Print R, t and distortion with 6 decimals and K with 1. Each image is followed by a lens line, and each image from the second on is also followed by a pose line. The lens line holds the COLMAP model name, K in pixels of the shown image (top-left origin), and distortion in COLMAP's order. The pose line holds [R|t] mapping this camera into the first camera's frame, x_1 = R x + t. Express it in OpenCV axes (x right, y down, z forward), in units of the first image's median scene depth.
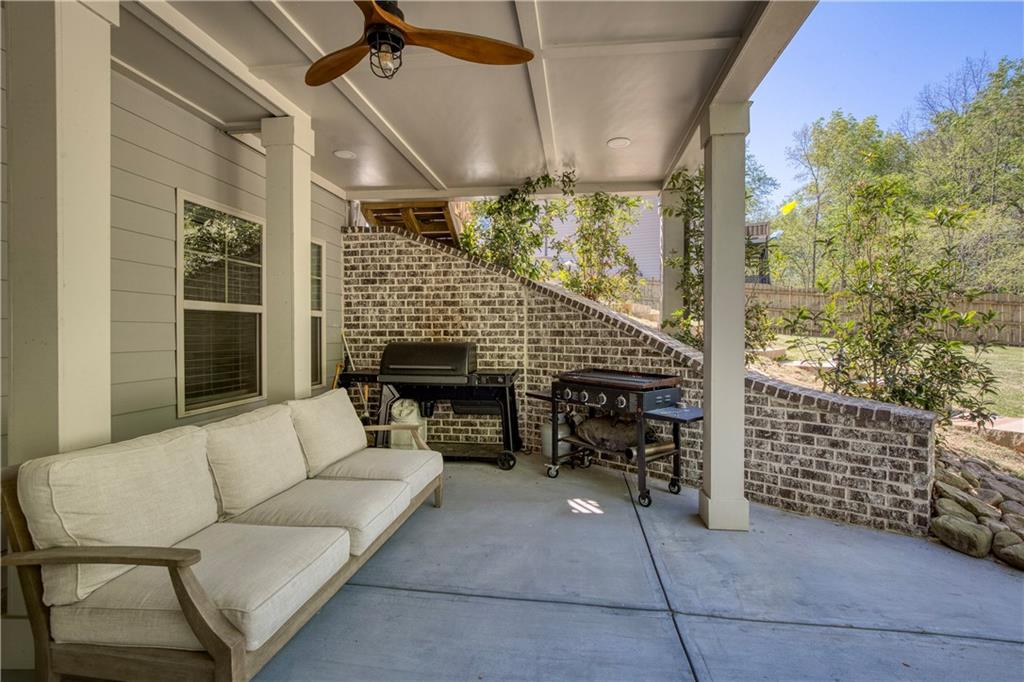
lens RADIAL K [[476.1, 0, 513.4], [0, 476.1, 340.4], [0, 0, 1]] dist [0.000518, 0.000067]
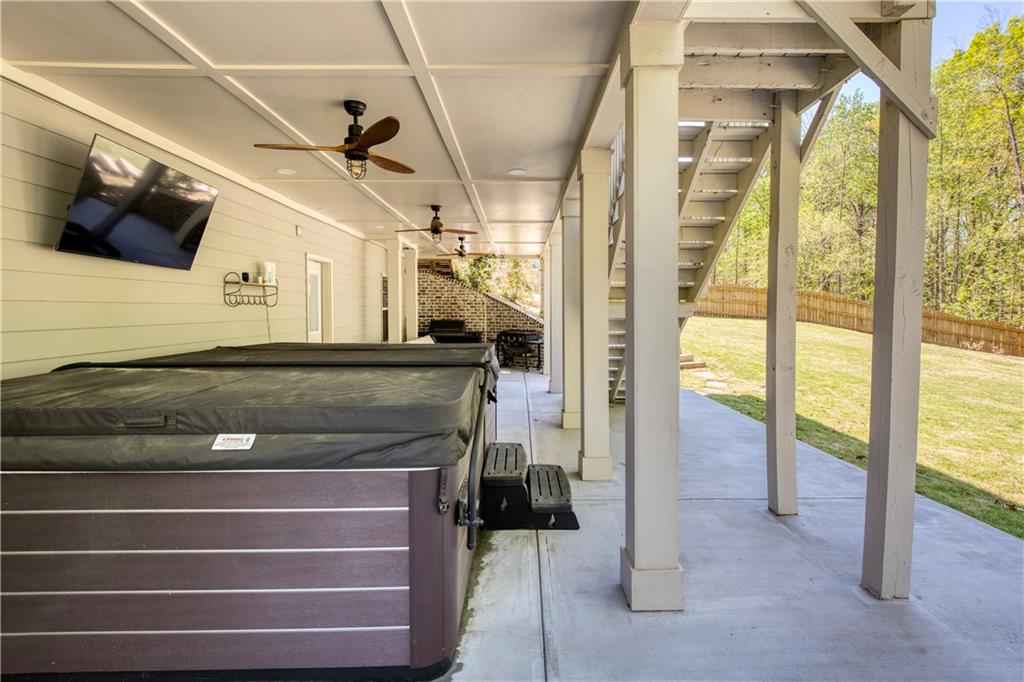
lens RADIAL K [[476.1, 0, 515.6], [0, 476.1, 335.0], [0, 0, 1]] dist [0.000518, 0.000067]
pose [[0.990625, -0.006616, 0.136450, -0.154511], [0.002412, 0.999518, 0.030948, 0.005832], [-0.136589, -0.030329, 0.990163, -1.424401]]
